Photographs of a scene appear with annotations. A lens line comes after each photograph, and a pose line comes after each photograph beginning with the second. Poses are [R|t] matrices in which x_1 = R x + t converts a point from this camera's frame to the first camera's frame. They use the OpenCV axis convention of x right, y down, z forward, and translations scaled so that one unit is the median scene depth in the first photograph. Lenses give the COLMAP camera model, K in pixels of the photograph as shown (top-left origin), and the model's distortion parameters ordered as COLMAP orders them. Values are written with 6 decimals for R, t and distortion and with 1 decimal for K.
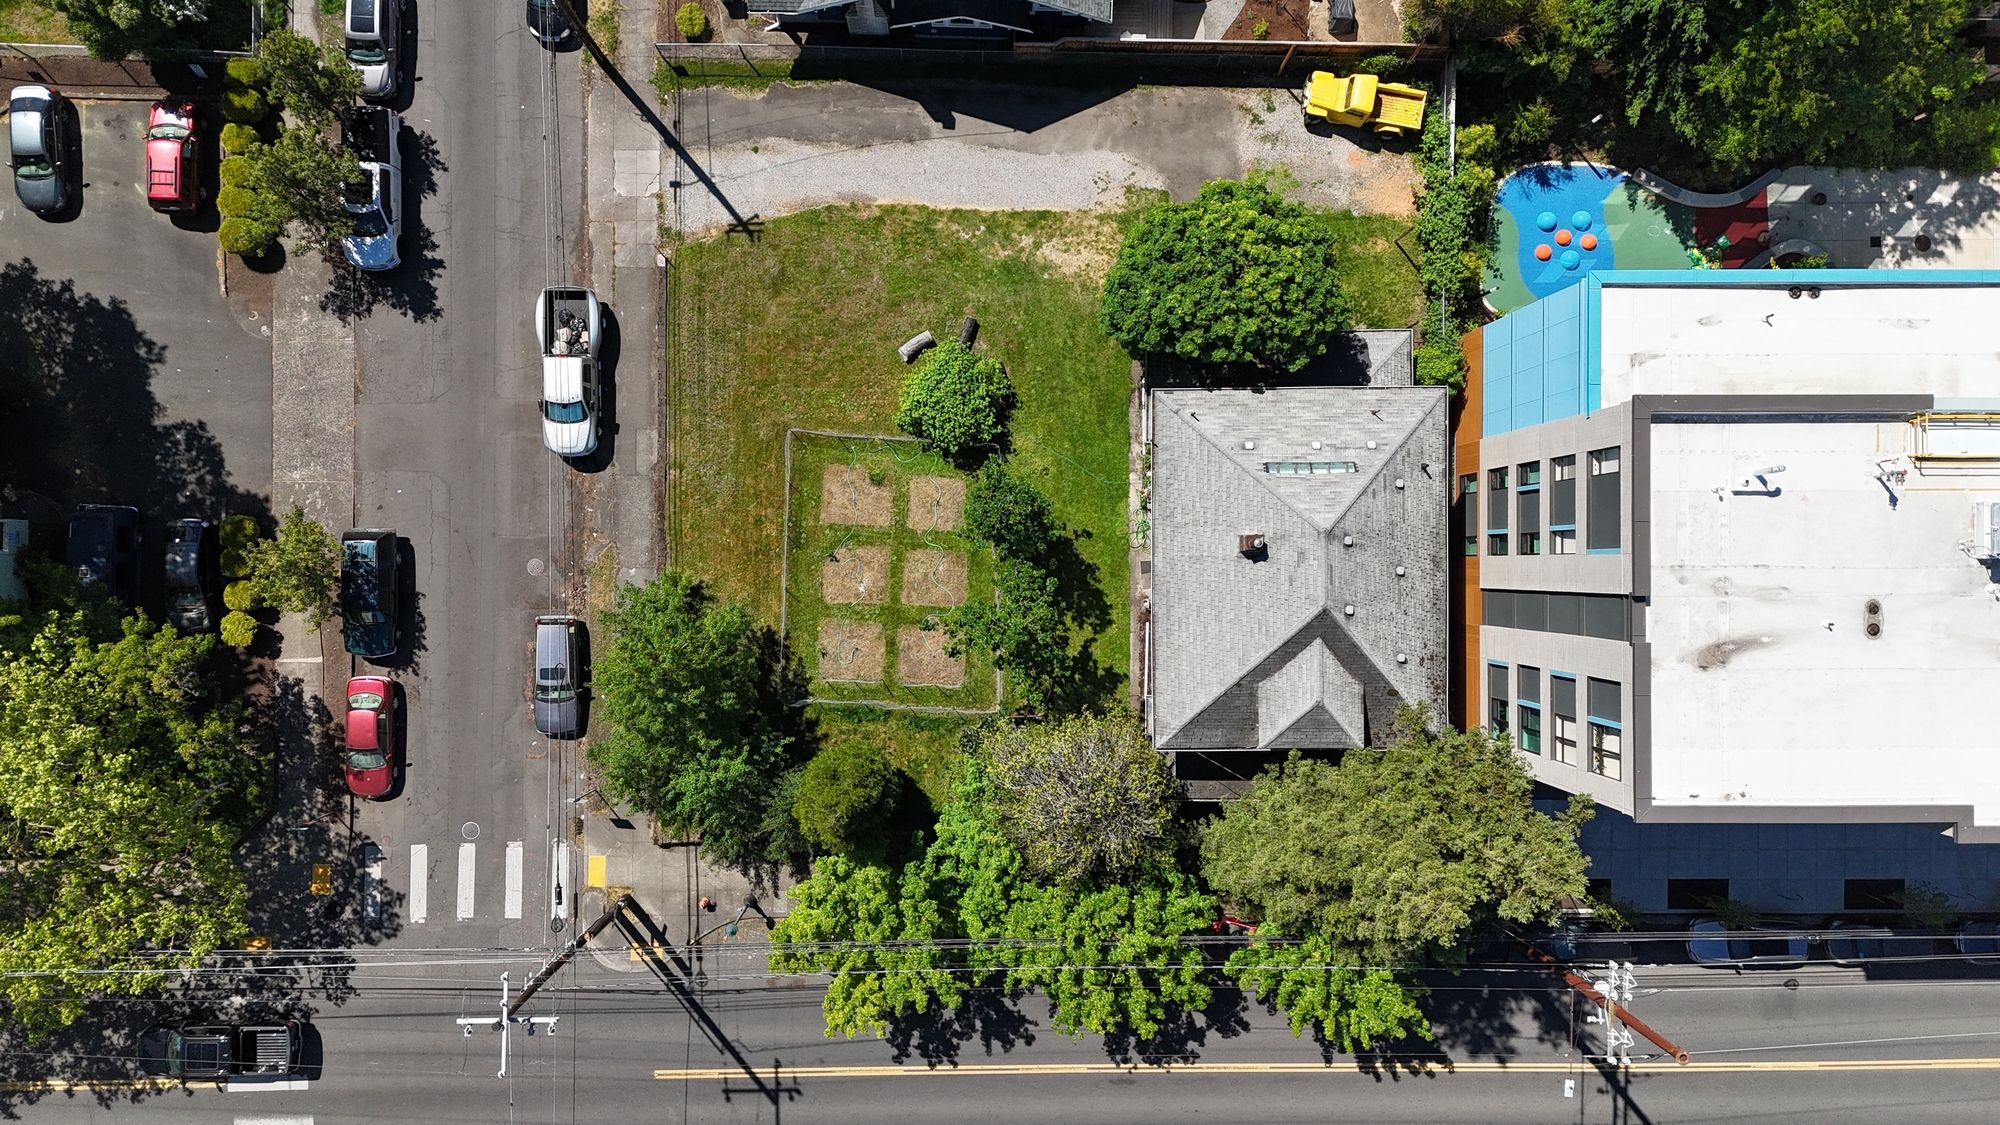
lens RADIAL K [[1470.3, 0, 1000.0], [0, 1470.3, 562.5], [0, 0, 1]] dist [0.002536, -0.000111]
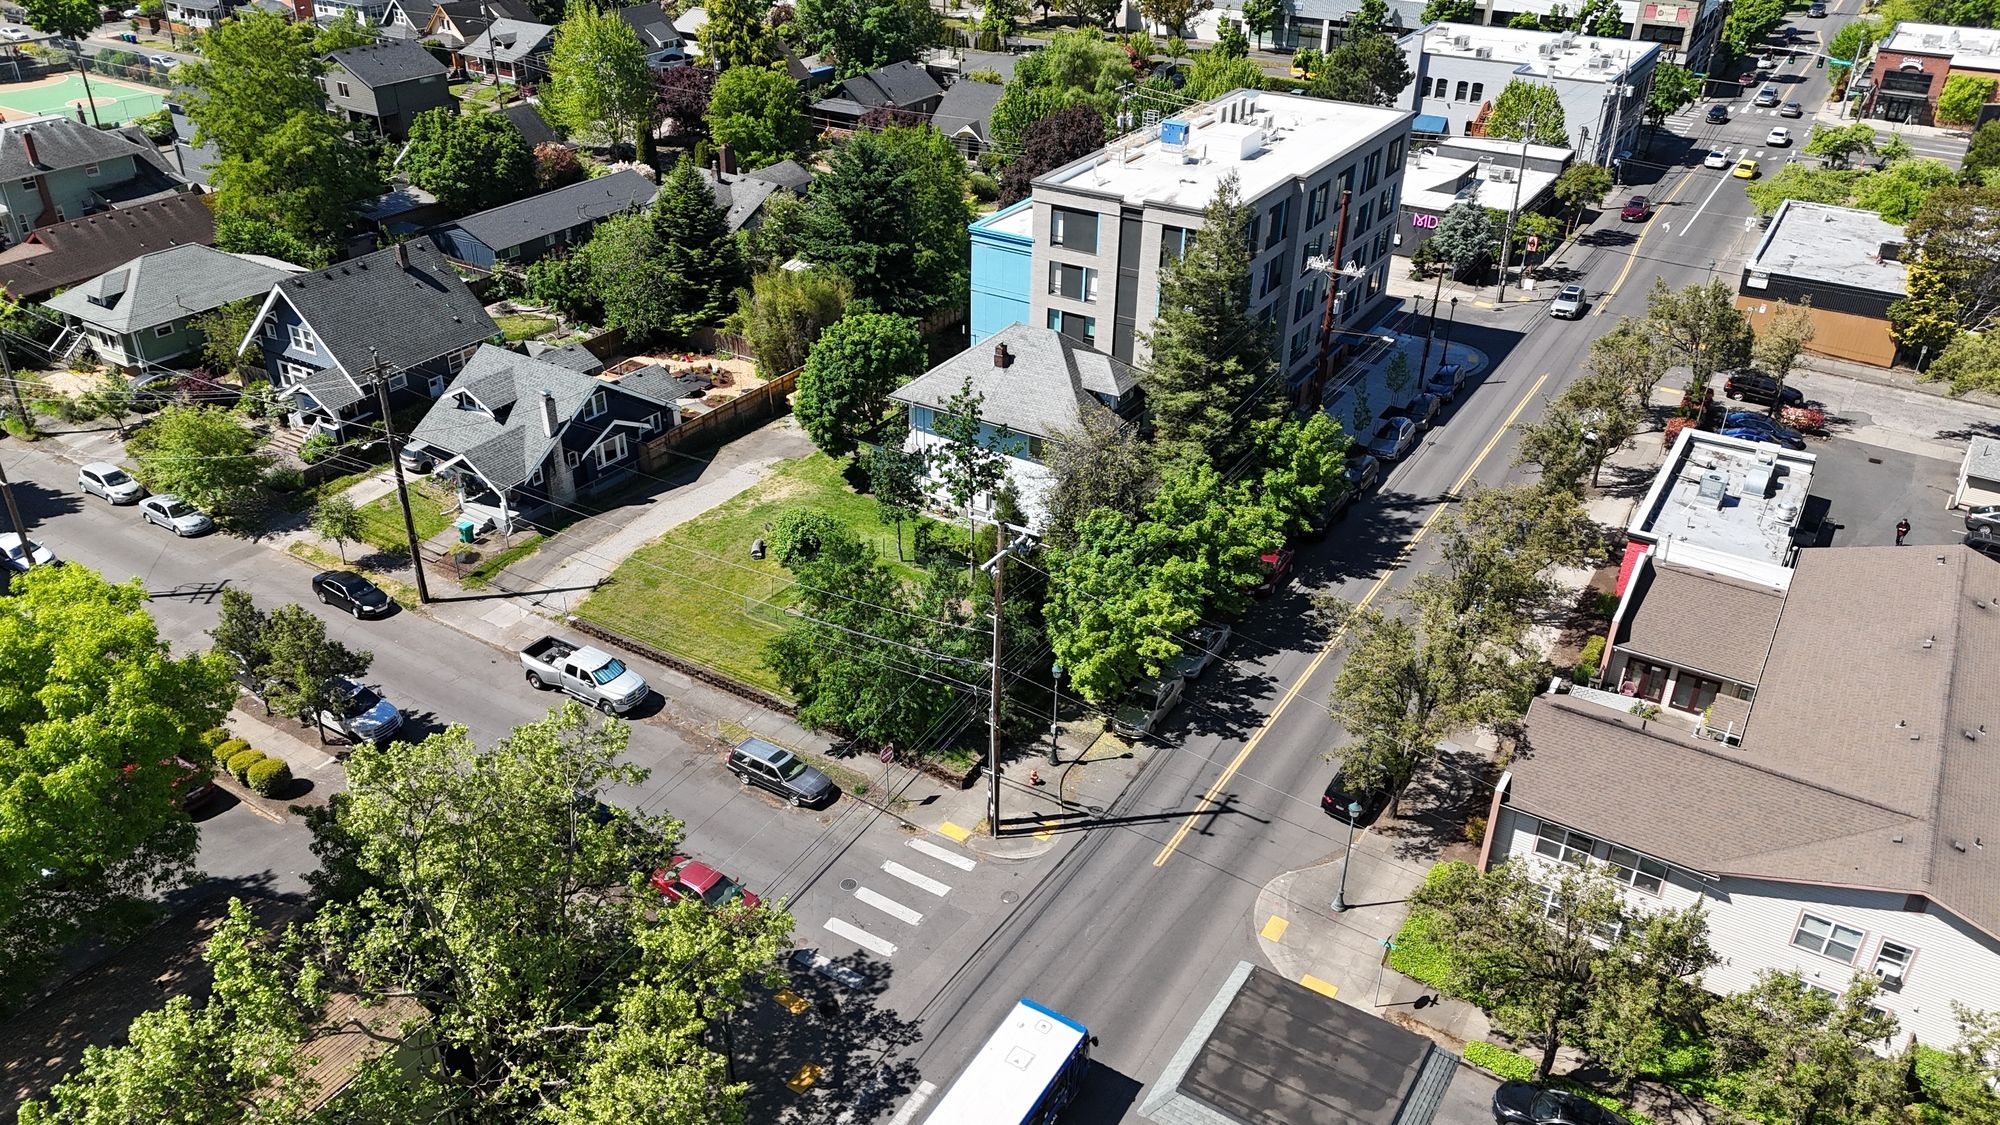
lens RADIAL K [[1470.3, 0, 1000.0], [0, 1470.3, 562.5], [0, 0, 1]] dist [0.002536, -0.000111]
pose [[0.526752, -0.433284, 0.731298, -0.928676], [0.849928, 0.281053, -0.445682, 0.643063], [-0.012427, 0.856314, 0.516305, 0.310994]]
